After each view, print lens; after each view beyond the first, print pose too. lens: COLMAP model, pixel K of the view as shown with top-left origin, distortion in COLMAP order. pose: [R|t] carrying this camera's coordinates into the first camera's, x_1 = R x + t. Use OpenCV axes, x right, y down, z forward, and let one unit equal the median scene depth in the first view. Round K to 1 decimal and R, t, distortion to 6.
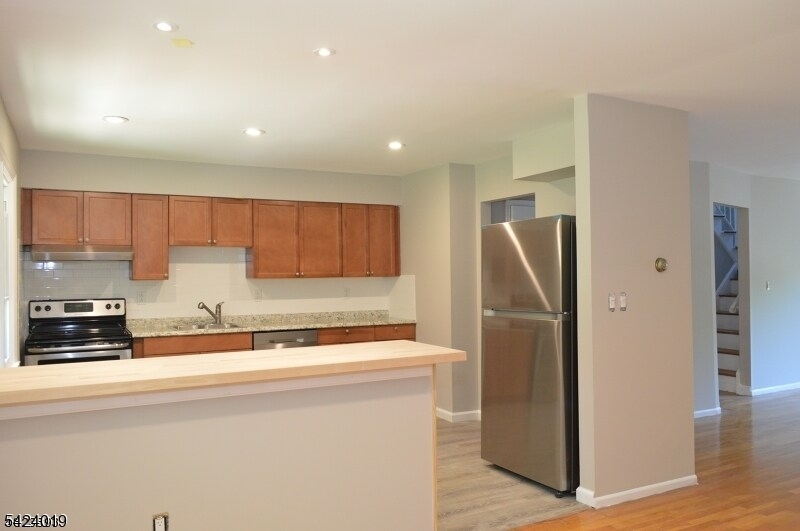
lens RADIAL K [[632.0, 0, 398.2], [0, 632.0, 266.1], [0, 0, 1]] dist [-0.000315, 0.002303]
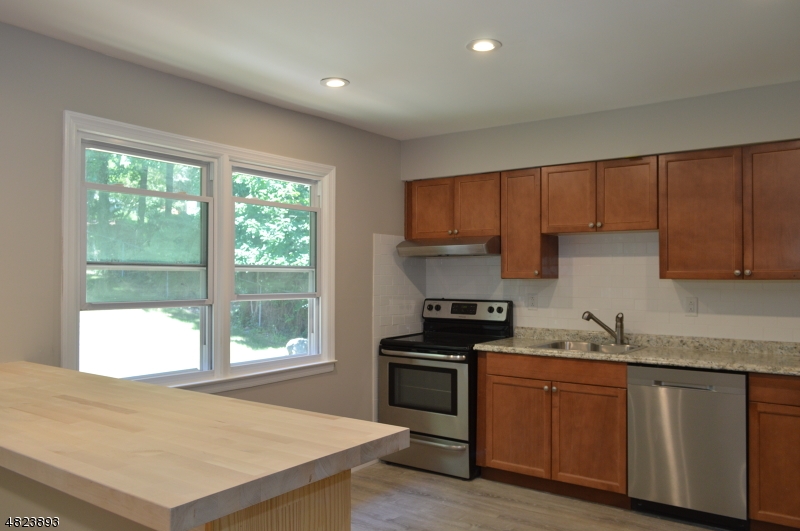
lens RADIAL K [[654.6, 0, 415.5], [0, 654.6, 264.7], [0, 0, 1]] dist [0.042471, 0.006541]
pose [[0.454719, -0.005009, -0.890621, 0.258064], [0.005905, 0.999979, -0.002610, 0.005574], [0.890615, -0.004072, 0.454739, 0.492385]]
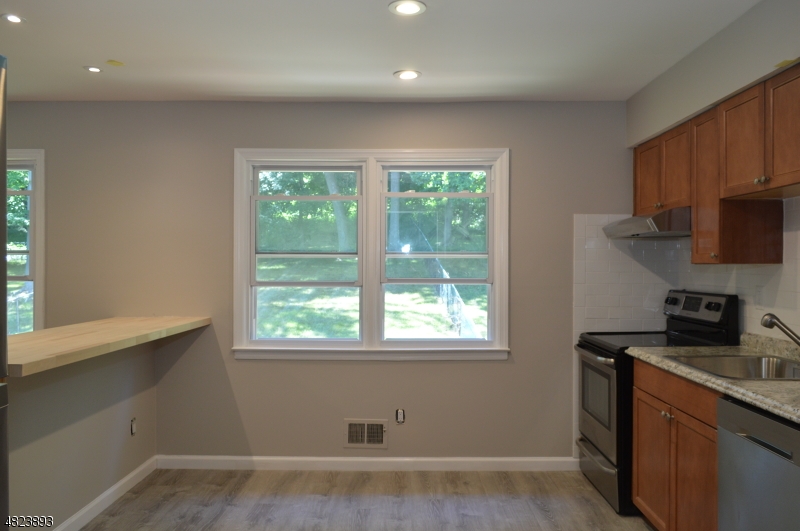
lens RADIAL K [[654.6, 0, 402.4], [0, 654.6, 266.7], [0, 0, 1]] dist [0.042471, 0.006541]
pose [[-0.471453, 0.015108, -0.881762, 0.242731], [0.018159, 0.999808, 0.007421, 0.013979], [0.881704, -0.012513, -0.471637, 0.992924]]
